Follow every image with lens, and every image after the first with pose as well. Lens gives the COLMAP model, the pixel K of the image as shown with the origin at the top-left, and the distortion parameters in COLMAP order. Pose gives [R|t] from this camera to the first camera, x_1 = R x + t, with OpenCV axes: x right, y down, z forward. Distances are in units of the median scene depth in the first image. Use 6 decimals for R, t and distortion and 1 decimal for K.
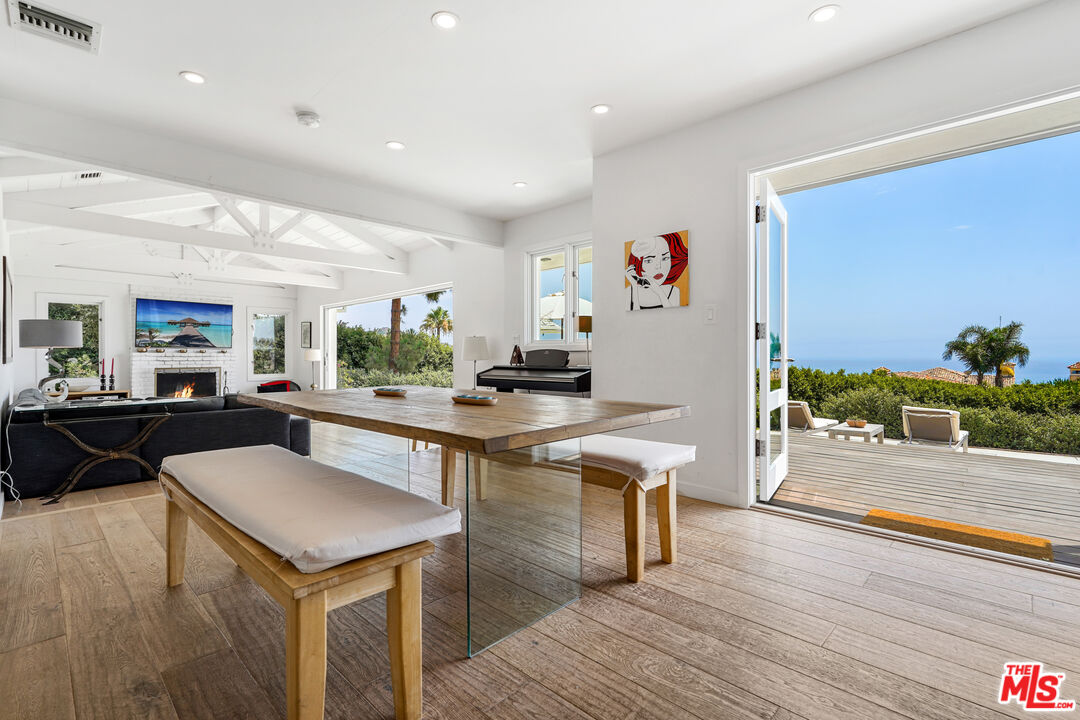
lens RADIAL K [[500.1, 0, 541.6], [0, 500.1, 355.0], [0, 0, 1]] dist [-0.002541, -0.000295]
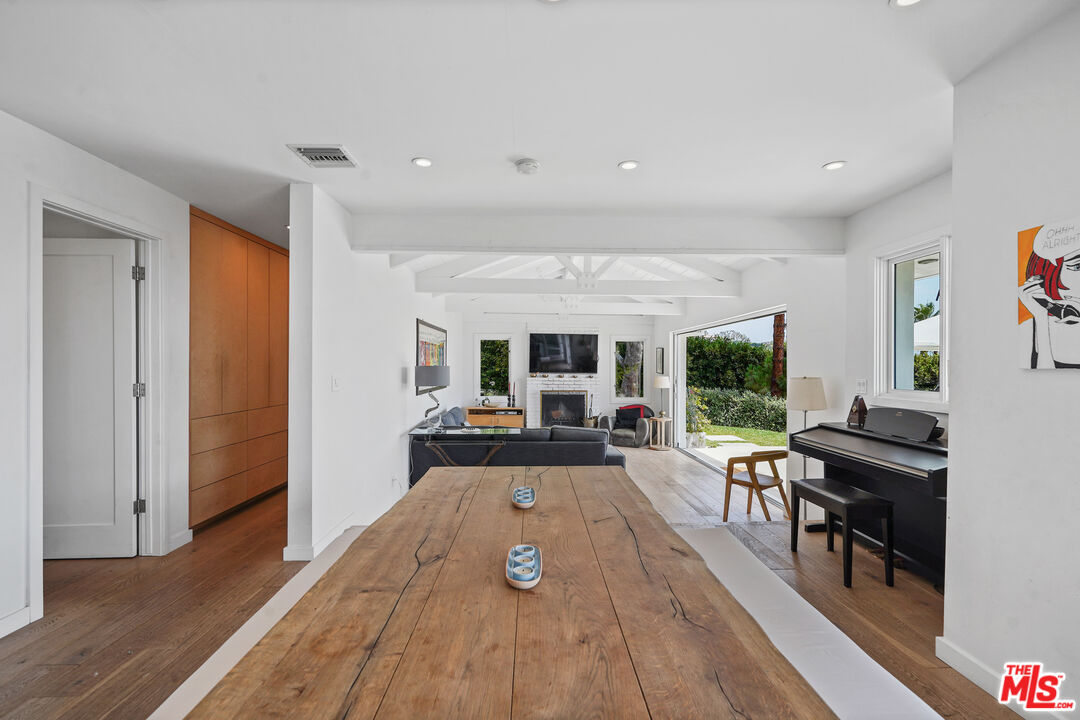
lens RADIAL K [[499.1, 0, 539.1], [0, 499.1, 362.9], [0, 0, 1]] dist [-0.000567, 0.000081]
pose [[0.712223, 0.002731, -0.701948, 0.074414], [-0.005301, 0.999985, -0.001488, -0.038261], [0.701934, 0.004781, 0.712226, 0.128476]]
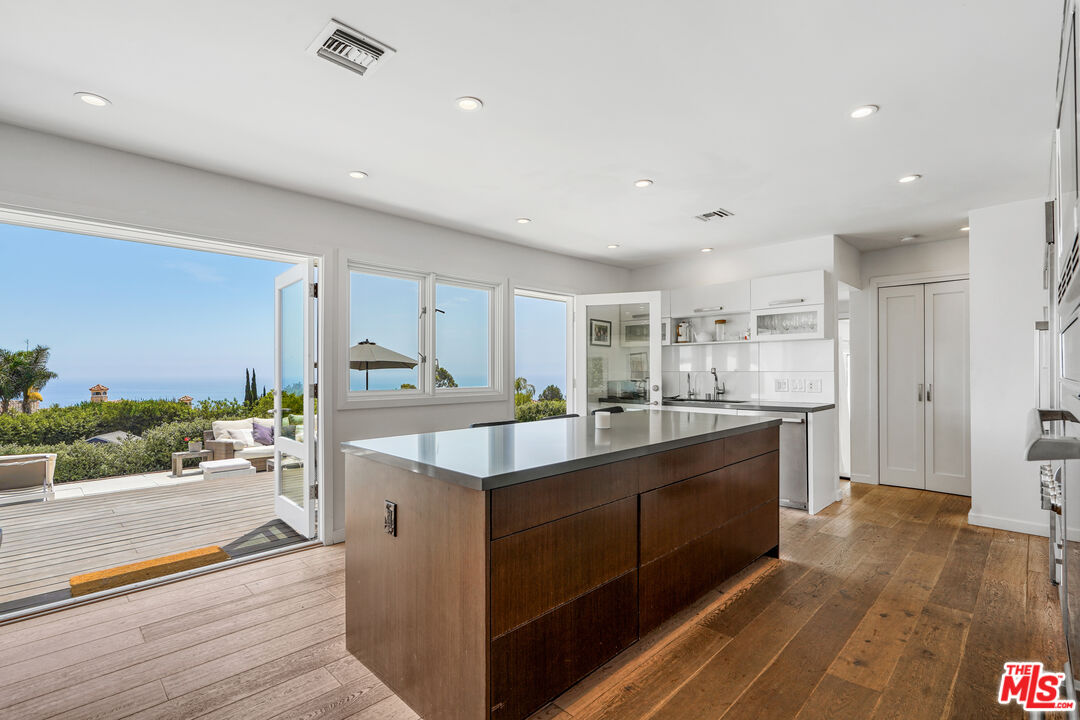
lens RADIAL K [[497.1, 0, 540.5], [0, 497.1, 370.1], [0, 0, 1]] dist [-0.000791, -0.000437]
pose [[0.010585, 0.006256, 0.999924, -0.110228], [0.005992, 0.999962, -0.006320, -0.031884], [-0.999926, 0.006059, 0.010547, 0.022378]]
